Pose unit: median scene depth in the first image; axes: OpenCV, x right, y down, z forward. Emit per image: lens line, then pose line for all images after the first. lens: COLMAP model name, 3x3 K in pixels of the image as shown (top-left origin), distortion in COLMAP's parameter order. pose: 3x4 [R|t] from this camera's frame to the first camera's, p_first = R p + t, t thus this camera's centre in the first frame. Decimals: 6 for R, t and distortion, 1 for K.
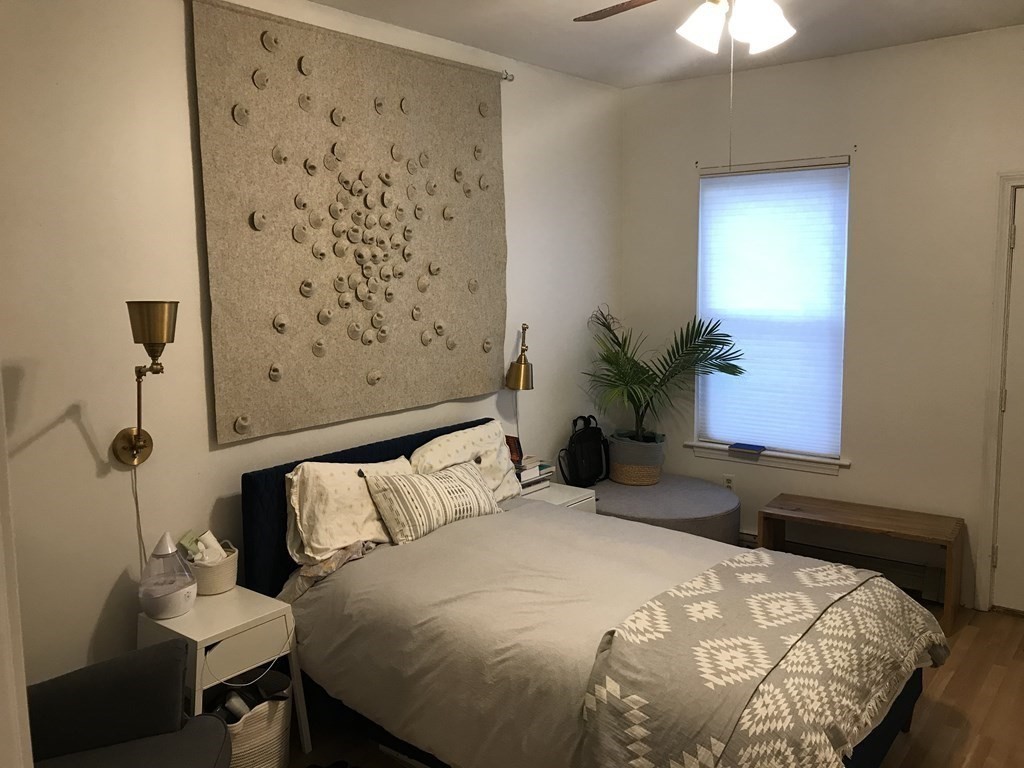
lens RADIAL K [[838.3, 0, 505.6], [0, 838.3, 381.2], [0, 0, 1]] dist [0.058720, -0.054179]
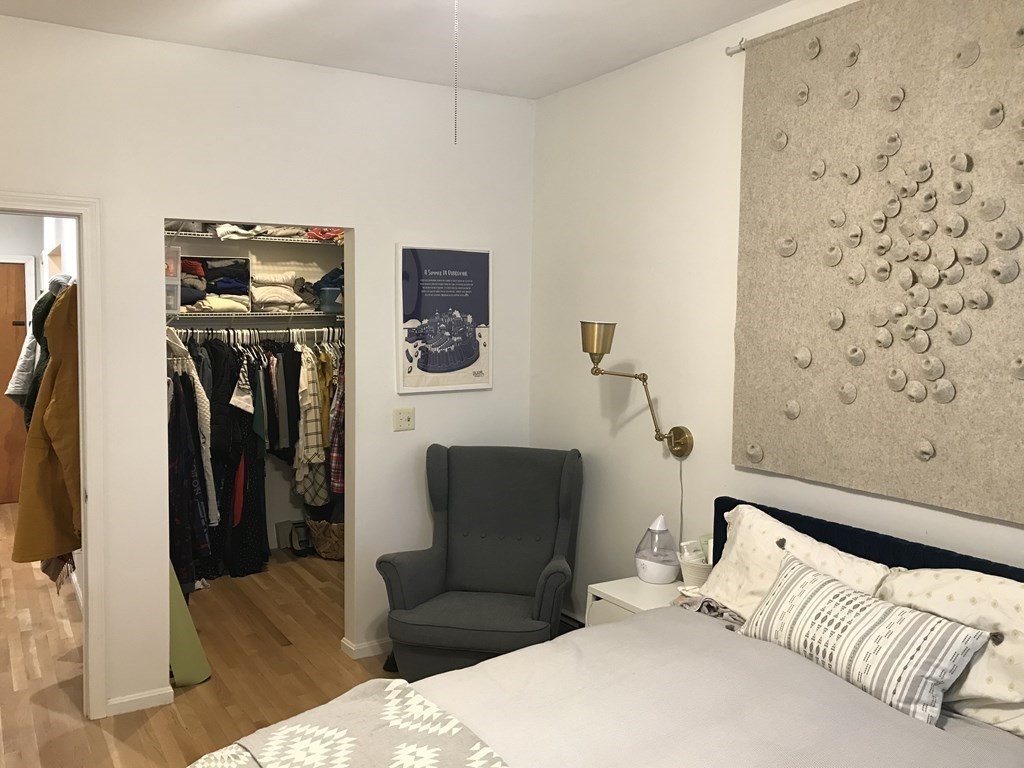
lens RADIAL K [[838.3, 0, 504.6], [0, 838.3, 383.9], [0, 0, 1]] dist [0.058720, -0.054179]
pose [[-0.324537, 0.094935, -0.941097, 0.683528], [-0.125360, 0.981857, 0.142277, -0.128095], [0.937529, 0.164150, -0.306748, 0.973755]]
